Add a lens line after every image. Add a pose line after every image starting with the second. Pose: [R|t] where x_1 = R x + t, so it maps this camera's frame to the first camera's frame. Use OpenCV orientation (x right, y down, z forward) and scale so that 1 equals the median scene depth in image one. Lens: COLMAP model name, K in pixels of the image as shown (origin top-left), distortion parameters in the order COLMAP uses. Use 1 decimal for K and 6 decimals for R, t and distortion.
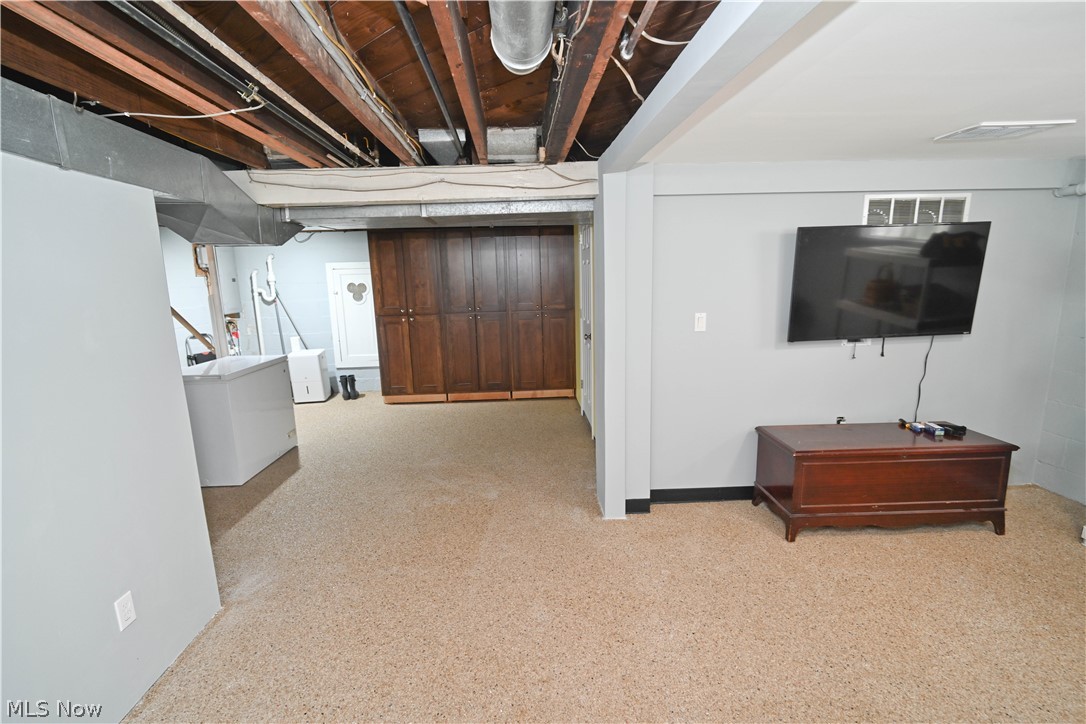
lens RADIAL K [[501.0, 0, 532.1], [0, 501.0, 358.1], [0, 0, 1]] dist [-0.000486, -0.011534]
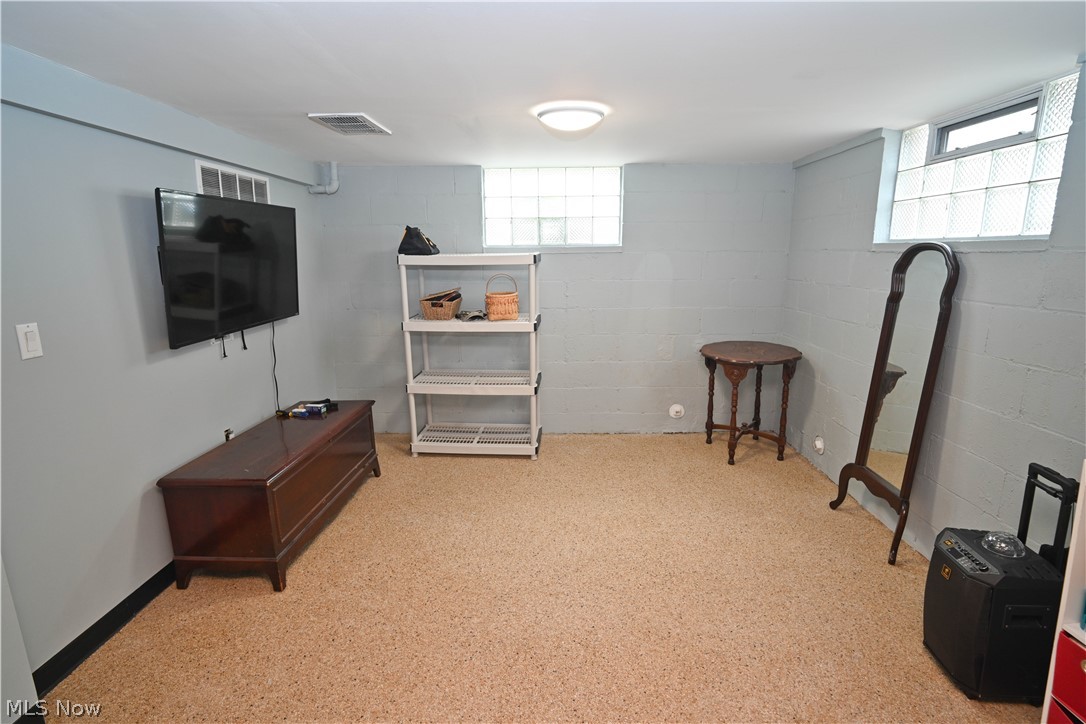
lens RADIAL K [[517.9, 0, 545.5], [0, 517.9, 354.6], [0, 0, 1]] dist [-0.002856, -0.001089]
pose [[0.051951, -0.167469, 0.984508, -0.189498], [0.179517, 0.971346, 0.155757, -0.044771], [-0.982382, 0.168644, 0.080526, 0.417954]]
